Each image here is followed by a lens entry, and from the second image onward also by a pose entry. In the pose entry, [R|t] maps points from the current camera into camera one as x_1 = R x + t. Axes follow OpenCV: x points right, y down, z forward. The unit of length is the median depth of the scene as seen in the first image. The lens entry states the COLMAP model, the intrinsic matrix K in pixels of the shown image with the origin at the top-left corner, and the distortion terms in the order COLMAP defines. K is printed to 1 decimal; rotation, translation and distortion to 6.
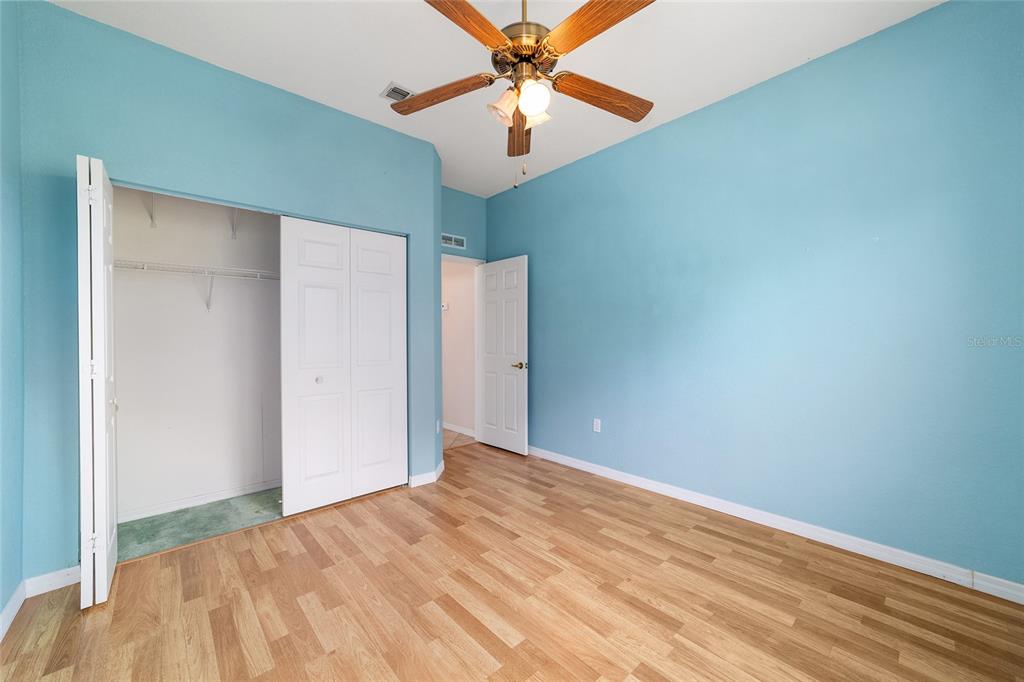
lens RADIAL K [[388.0, 0, 508.8], [0, 388.0, 339.8], [0, 0, 1]] dist [-0.024583, 0.011078]
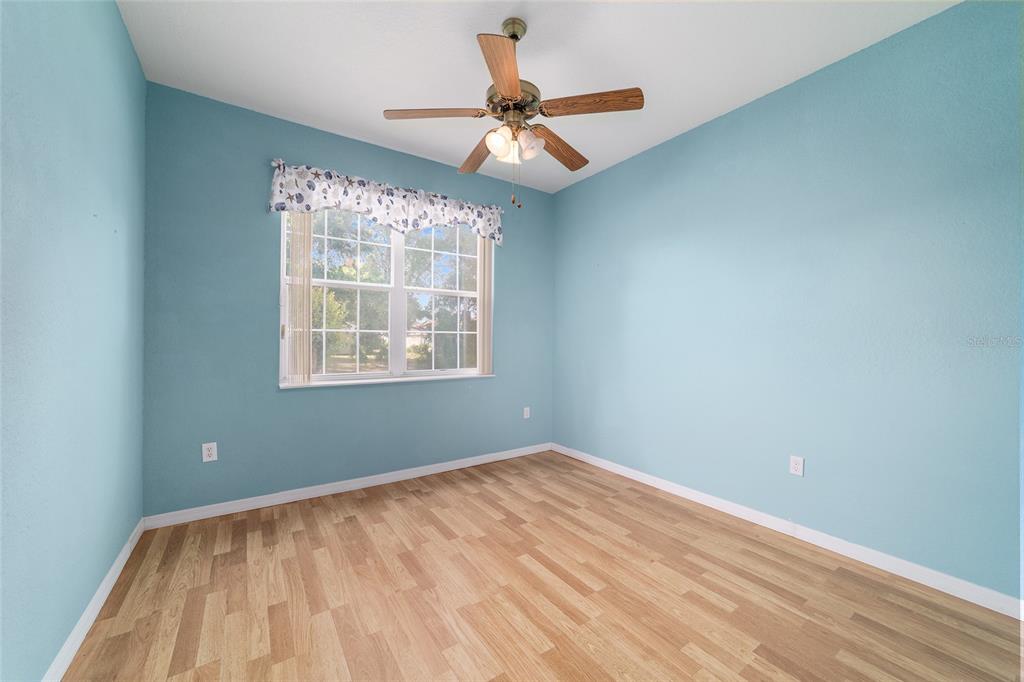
lens RADIAL K [[388.0, 0, 508.8], [0, 388.0, 339.8], [0, 0, 1]] dist [-0.024583, 0.011078]
pose [[-0.990419, 0.000205, 0.138096, -0.100538], [0.000287, 1.000000, 0.000577, -0.009919], [-0.138096, 0.000611, -0.990419, 1.955197]]
